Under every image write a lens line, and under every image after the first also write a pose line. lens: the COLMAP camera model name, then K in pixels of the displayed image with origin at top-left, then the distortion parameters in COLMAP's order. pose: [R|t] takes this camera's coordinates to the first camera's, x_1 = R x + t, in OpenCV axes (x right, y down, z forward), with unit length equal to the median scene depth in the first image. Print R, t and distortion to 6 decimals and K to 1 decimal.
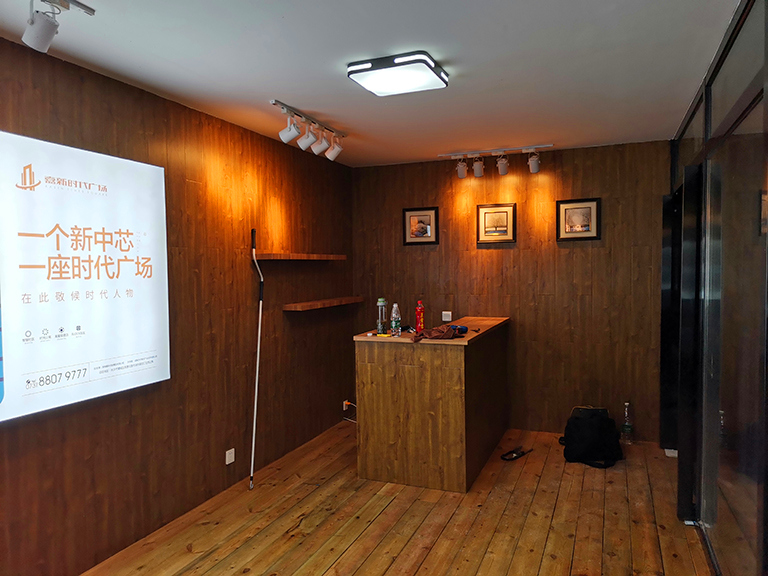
lens RADIAL K [[572.7, 0, 384.0], [0, 572.7, 288.0], [0, 0, 1]] dist [0.027416, -0.002989]
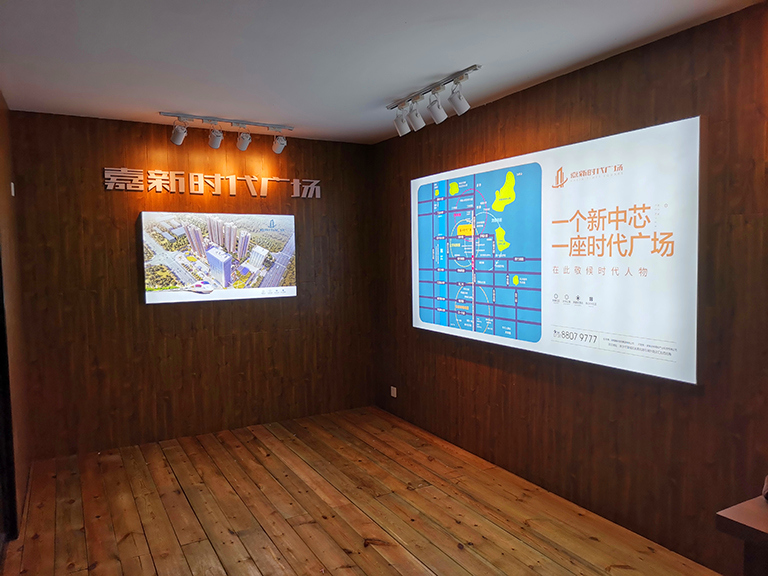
lens RADIAL K [[572.7, 0, 384.0], [0, 572.7, 288.0], [0, 0, 1]] dist [0.027416, -0.002989]
pose [[-0.628162, 0.067178, -0.775177, 0.585790], [-0.004768, 0.995915, 0.090172, -0.050938], [0.778068, 0.060338, -0.625276, 1.339733]]
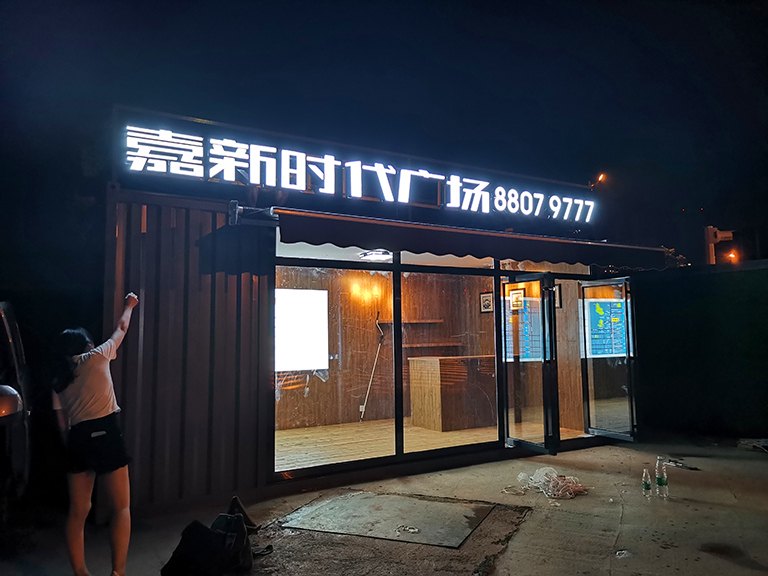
lens RADIAL K [[572.7, 0, 384.0], [0, 572.7, 288.0], [0, 0, 1]] dist [0.027416, -0.002989]
pose [[0.793806, -0.051901, -0.605953, 1.682277], [-0.013509, 0.994601, -0.102887, 0.063481], [0.608021, 0.089858, 0.788819, -1.113418]]
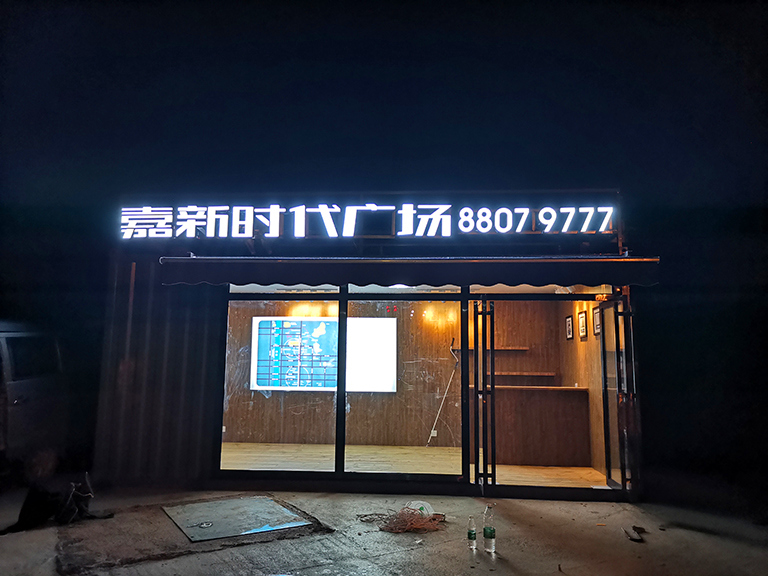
lens RADIAL K [[572.7, 0, 384.0], [0, 572.7, 288.0], [0, 0, 1]] dist [0.027416, -0.002989]
pose [[0.305714, -0.108402, -0.945932, 2.684961], [-0.047107, 0.990559, -0.128741, 0.019913], [0.950957, 0.083918, 0.297721, 0.077885]]
